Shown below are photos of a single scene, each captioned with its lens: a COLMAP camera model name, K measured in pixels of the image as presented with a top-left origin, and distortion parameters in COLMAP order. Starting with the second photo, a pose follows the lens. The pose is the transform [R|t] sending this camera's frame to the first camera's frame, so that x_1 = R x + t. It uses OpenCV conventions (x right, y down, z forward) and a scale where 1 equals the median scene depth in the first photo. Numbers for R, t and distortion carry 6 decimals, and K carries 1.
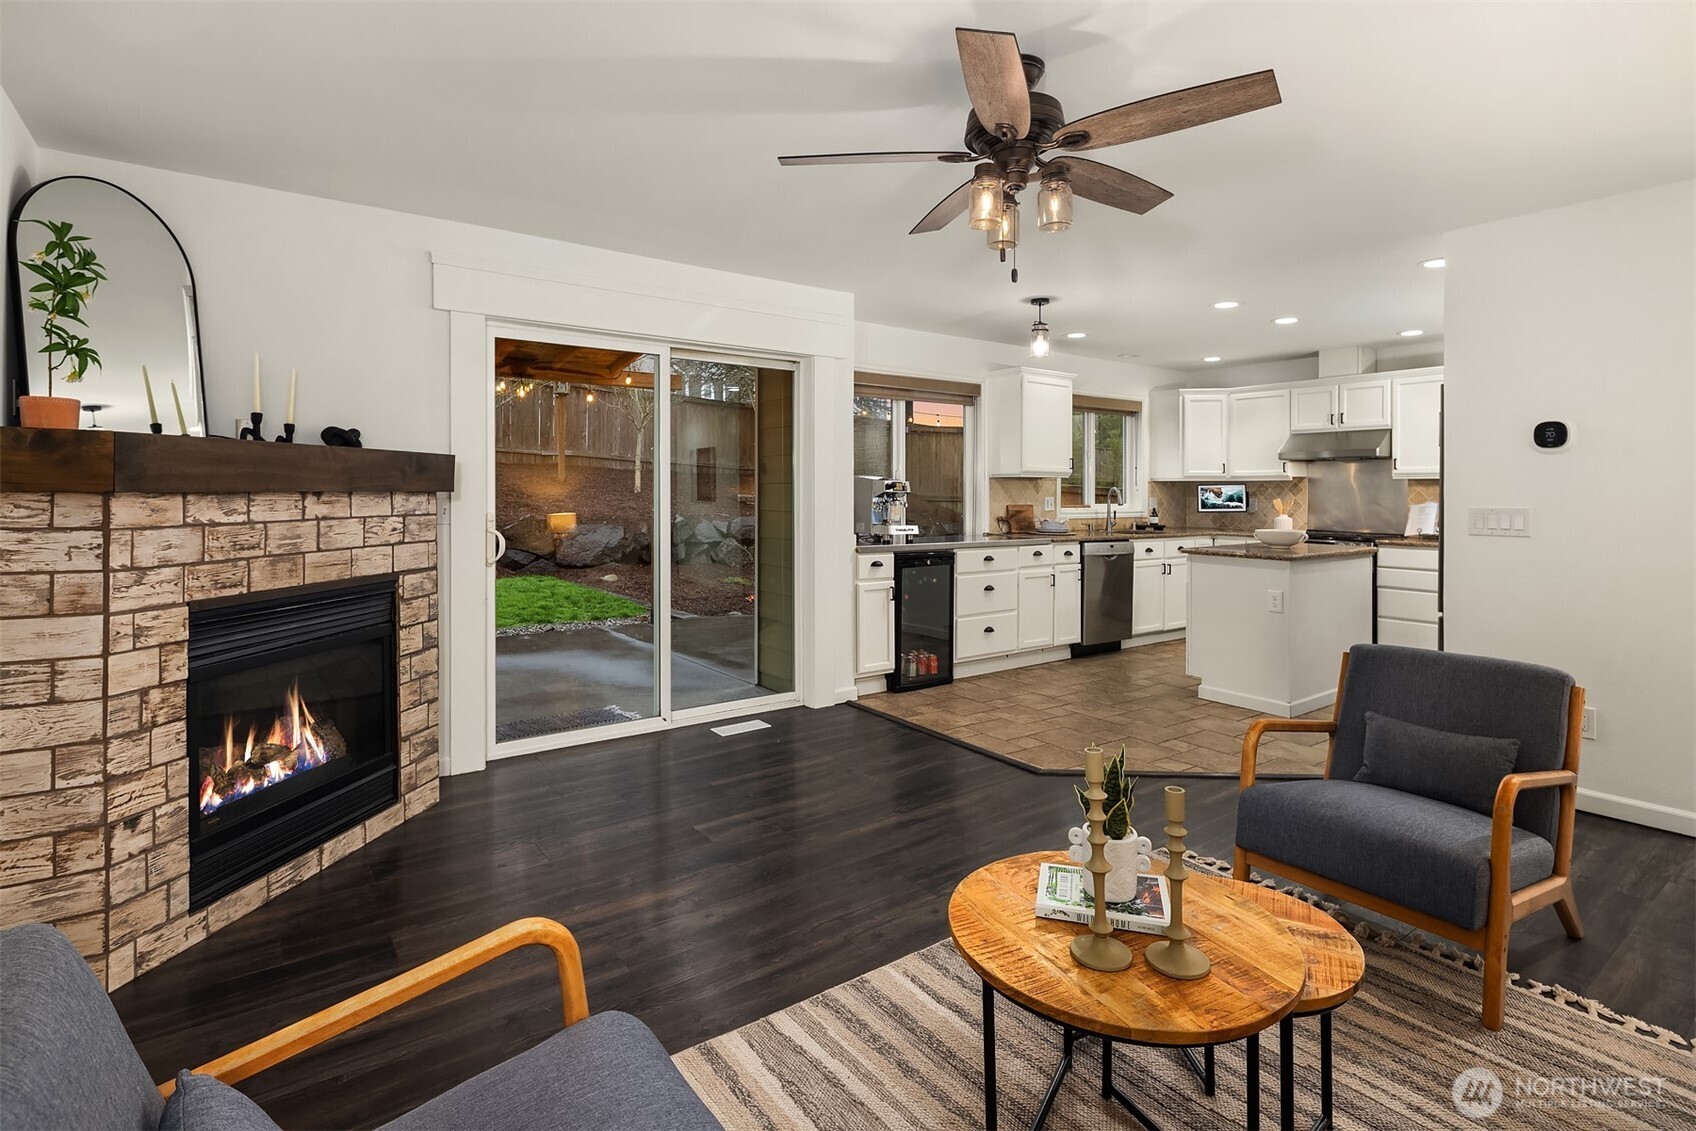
lens RADIAL K [[819.0, 0, 832.7], [0, 819.0, 482.3], [0, 0, 1]] dist [-0.003292, -0.003100]
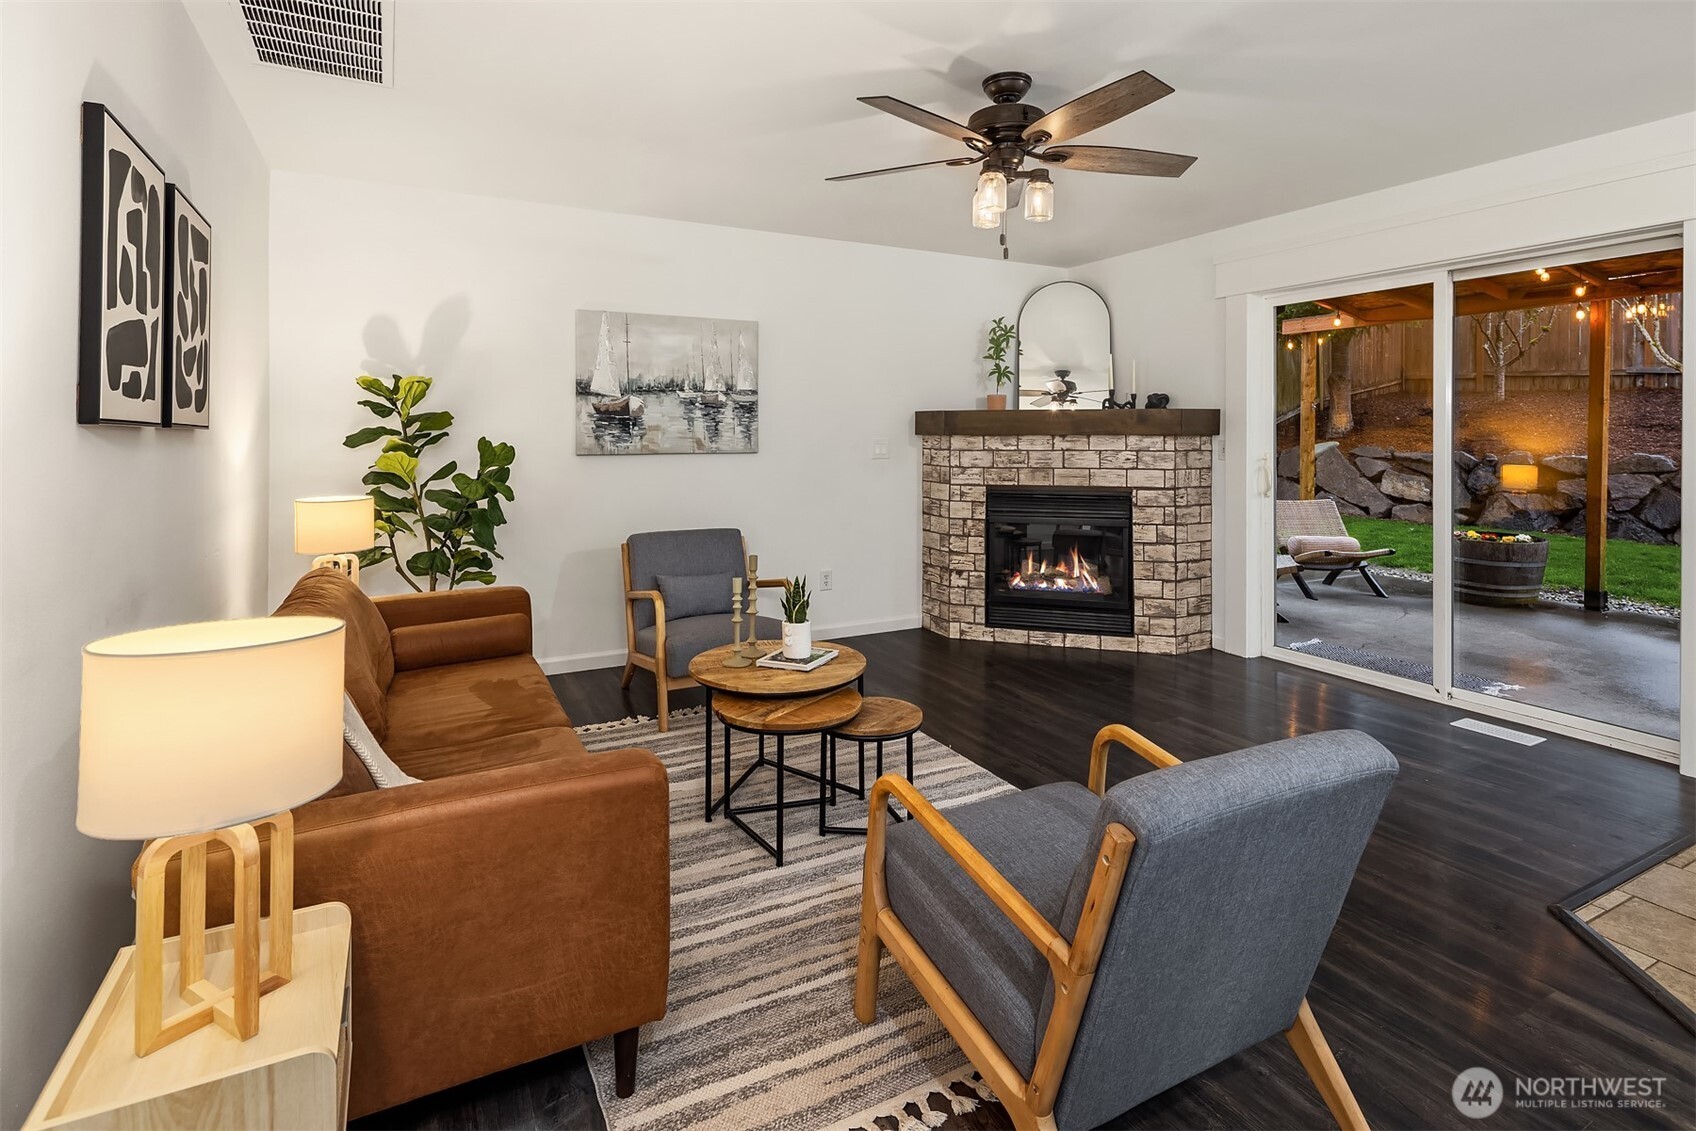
lens RADIAL K [[819.0, 0, 849.3], [0, 819.0, 443.1], [0, 0, 1]] dist [-0.003292, -0.003100]
pose [[-0.139088, 0.005567, -0.990264, 1.424574], [0.009393, 0.999947, 0.004302, 0.021116], [0.990235, -0.008703, -0.139133, 0.926220]]
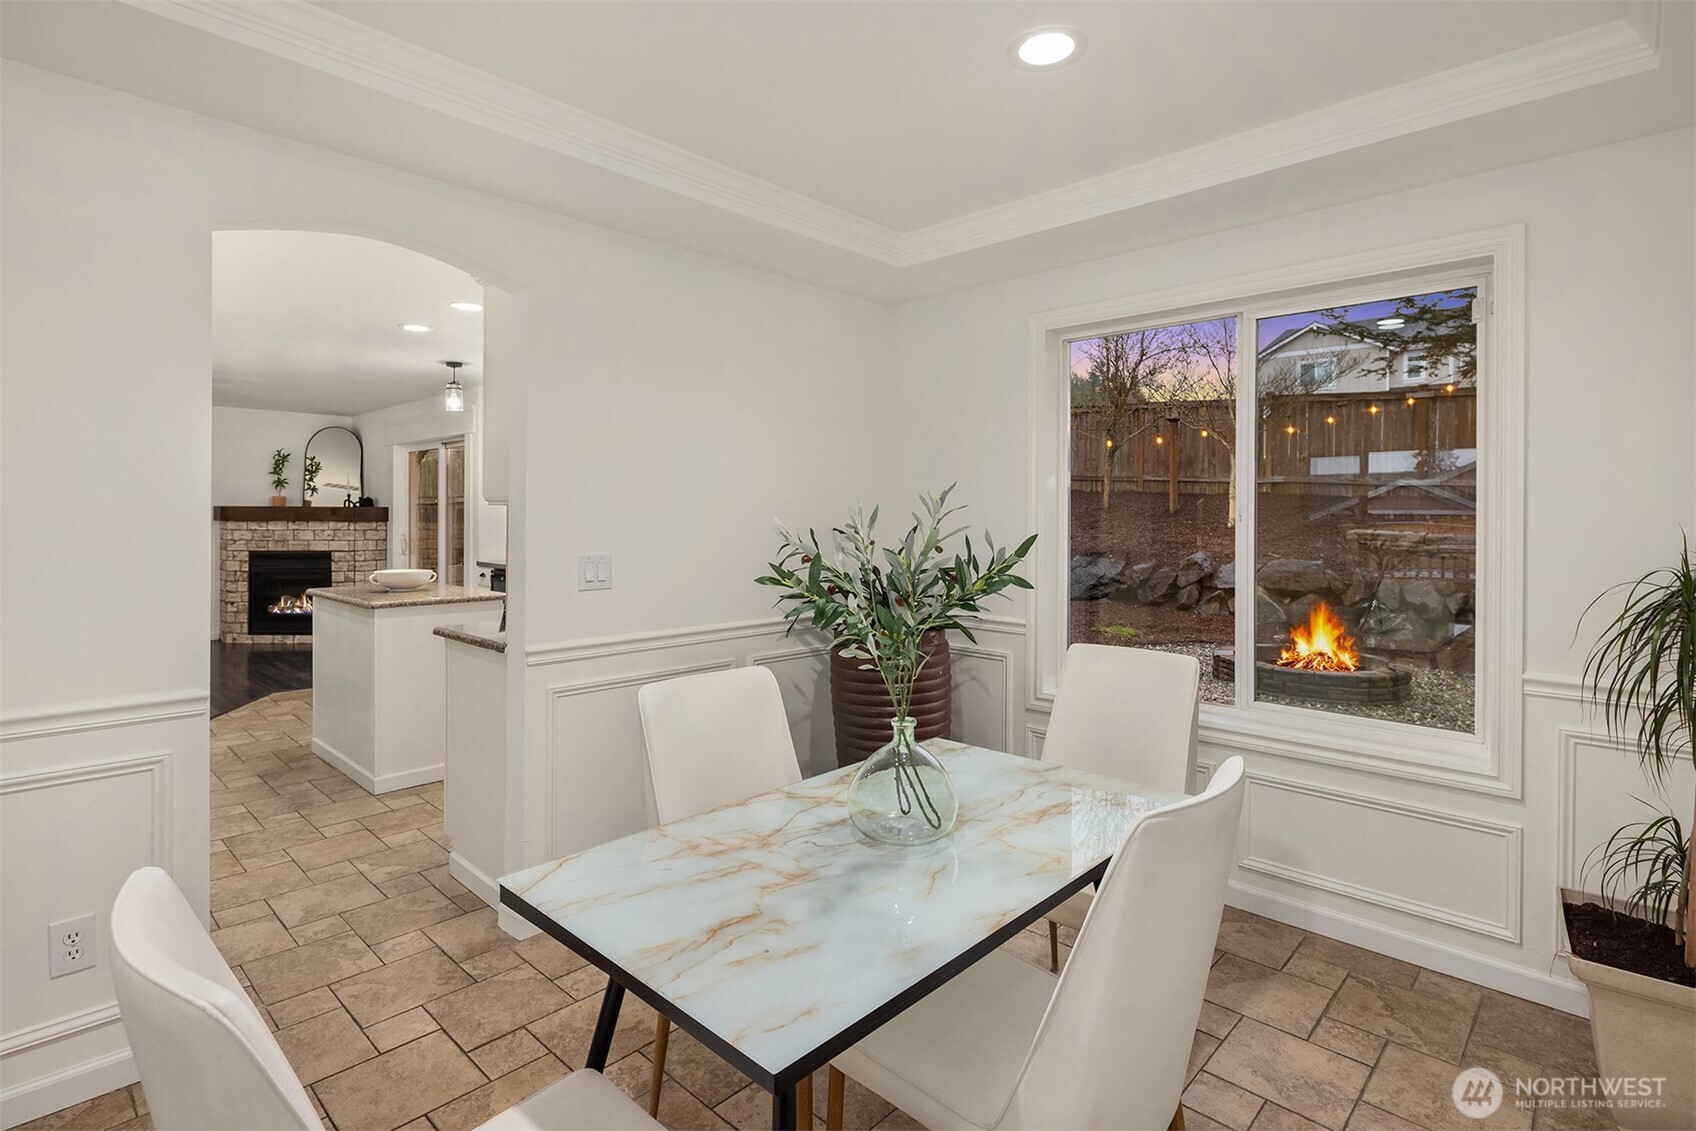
lens RADIAL K [[819.0, 0, 833.3], [0, 819.0, 524.2], [0, 0, 1]] dist [-0.003292, -0.003100]
pose [[0.192008, 0.004604, -0.981382, 3.306913], [0.006613, 0.999960, 0.005985, 0.022315], [0.981371, -0.007639, 0.191970, 2.845274]]
